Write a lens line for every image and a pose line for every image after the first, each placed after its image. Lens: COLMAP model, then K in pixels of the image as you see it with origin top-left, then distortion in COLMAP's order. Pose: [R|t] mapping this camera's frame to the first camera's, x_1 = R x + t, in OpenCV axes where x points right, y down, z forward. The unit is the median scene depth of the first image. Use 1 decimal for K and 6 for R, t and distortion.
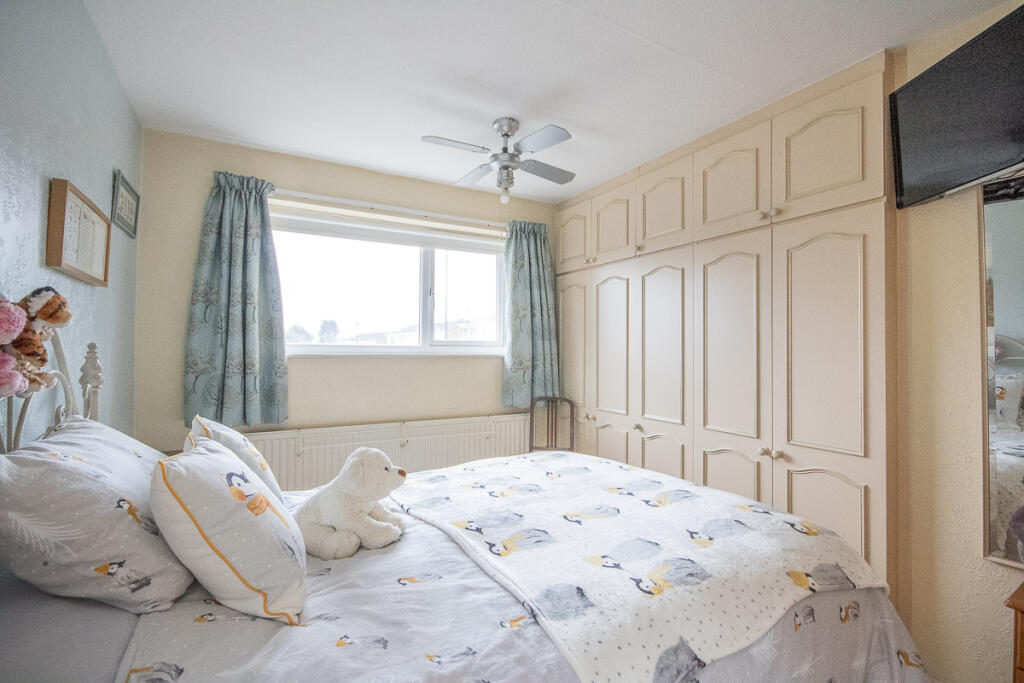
lens RADIAL K [[477.5, 0, 519.0], [0, 477.5, 342.1], [0, 0, 1]] dist [-0.002743, -0.001051]
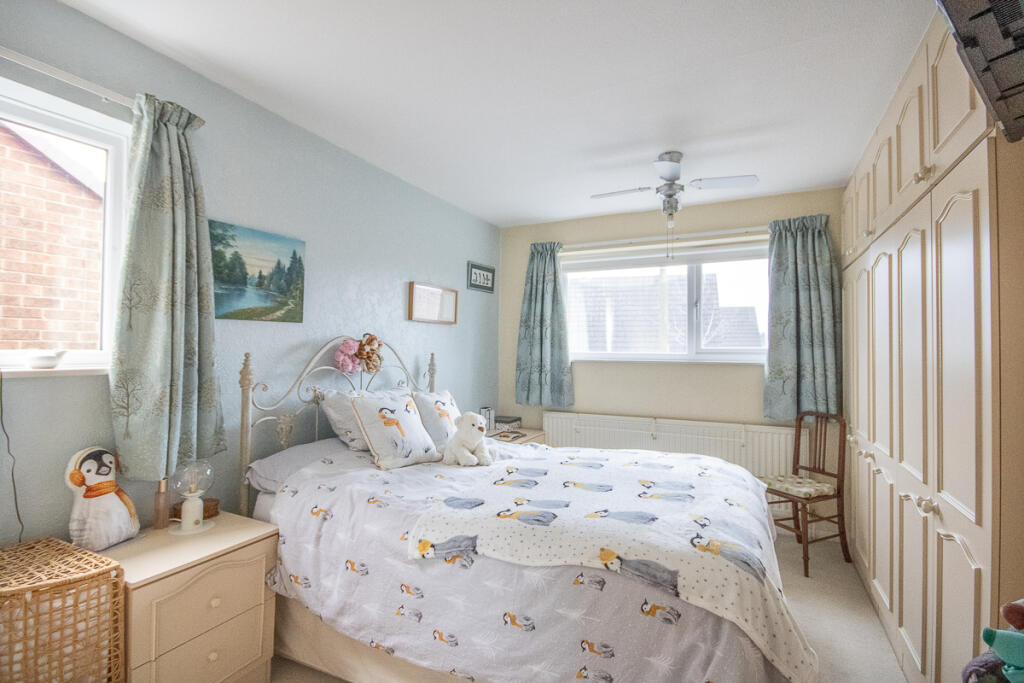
lens RADIAL K [[477.5, 0, 519.0], [0, 477.5, 342.1], [0, 0, 1]] dist [-0.002743, -0.001051]
pose [[0.561524, -0.017615, -0.827273, 0.638030], [0.008547, 0.999844, -0.015488, -0.006254], [0.827416, 0.001626, 0.561586, 0.069882]]
